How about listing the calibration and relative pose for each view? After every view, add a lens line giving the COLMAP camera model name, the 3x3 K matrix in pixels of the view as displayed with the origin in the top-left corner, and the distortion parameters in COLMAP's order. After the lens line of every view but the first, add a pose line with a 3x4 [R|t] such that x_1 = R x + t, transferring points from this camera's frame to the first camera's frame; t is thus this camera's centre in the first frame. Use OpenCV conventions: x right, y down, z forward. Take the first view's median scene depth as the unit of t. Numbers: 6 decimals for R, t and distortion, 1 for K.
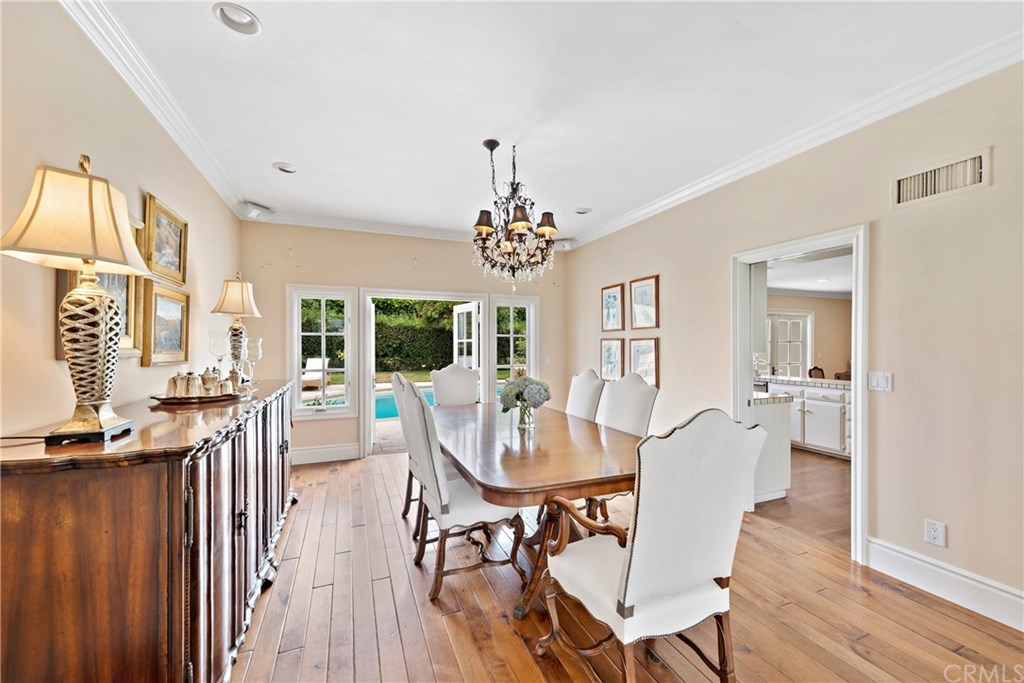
lens RADIAL K [[406.5, 0, 508.6], [0, 406.5, 346.5], [0, 0, 1]] dist [0.015869, -0.001721]
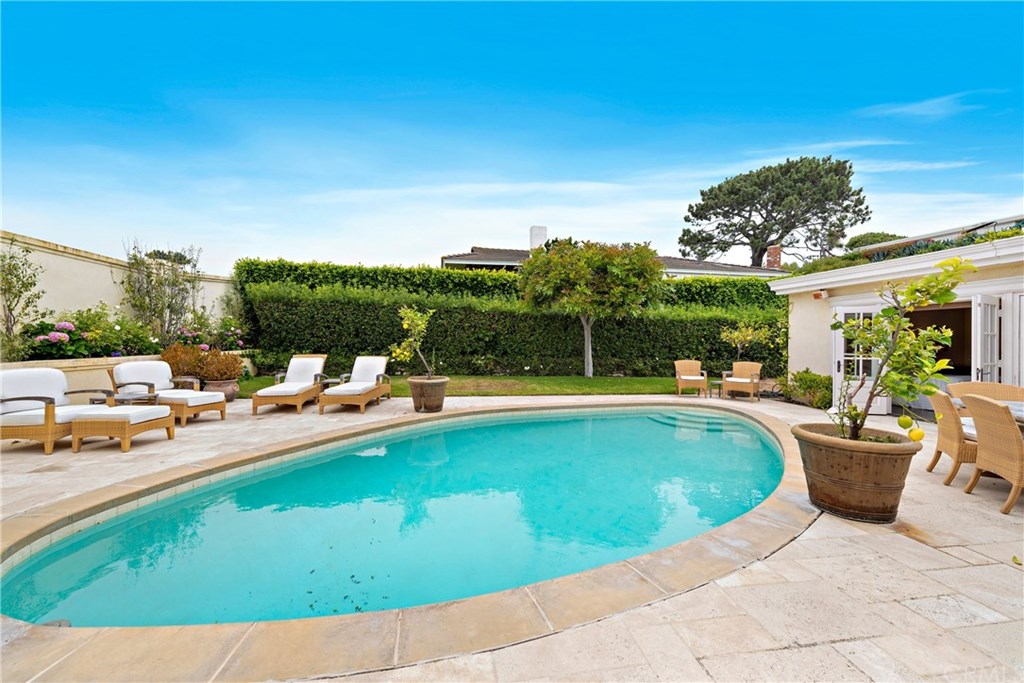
lens RADIAL K [[406.5, 0, 514.2], [0, 406.5, 340.7], [0, 0, 1]] dist [0.015869, -0.001721]
pose [[0.978765, 0.003298, -0.204960, -0.357324], [-0.004662, 0.999970, -0.006172, 0.021710], [0.204934, 0.006997, 0.978751, 1.278654]]
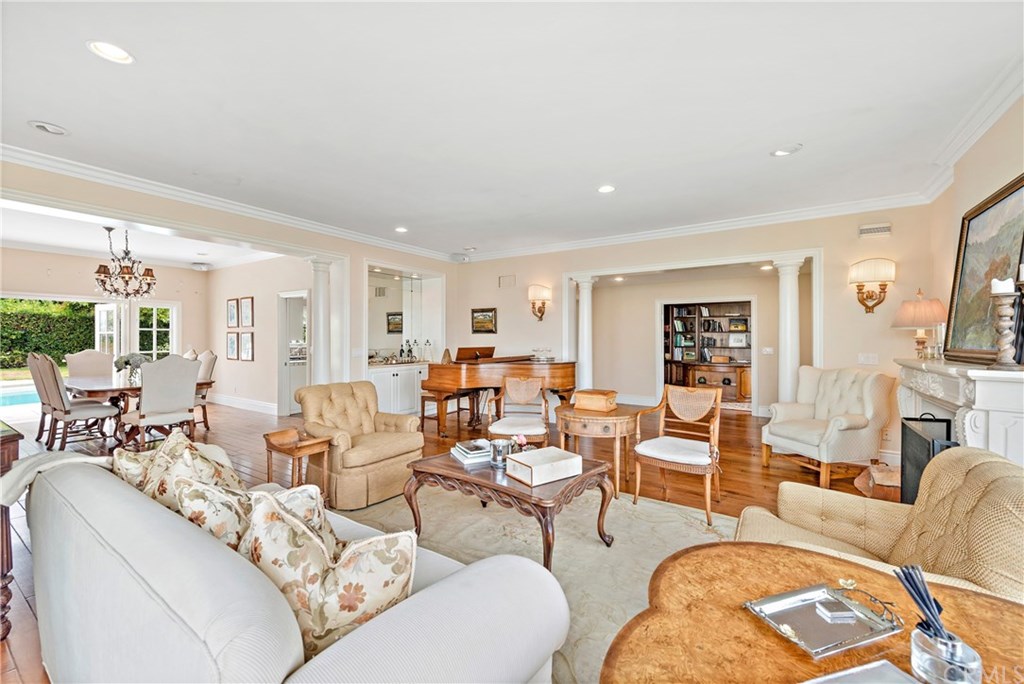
lens RADIAL K [[406.5, 0, 507.9], [0, 406.5, 336.3], [0, 0, 1]] dist [0.015869, -0.001721]
pose [[0.820491, 0.000823, 0.571659, 0.259024], [0.001192, 0.999994, -0.003151, 0.003204], [-0.571659, 0.003267, 0.820485, -1.088303]]
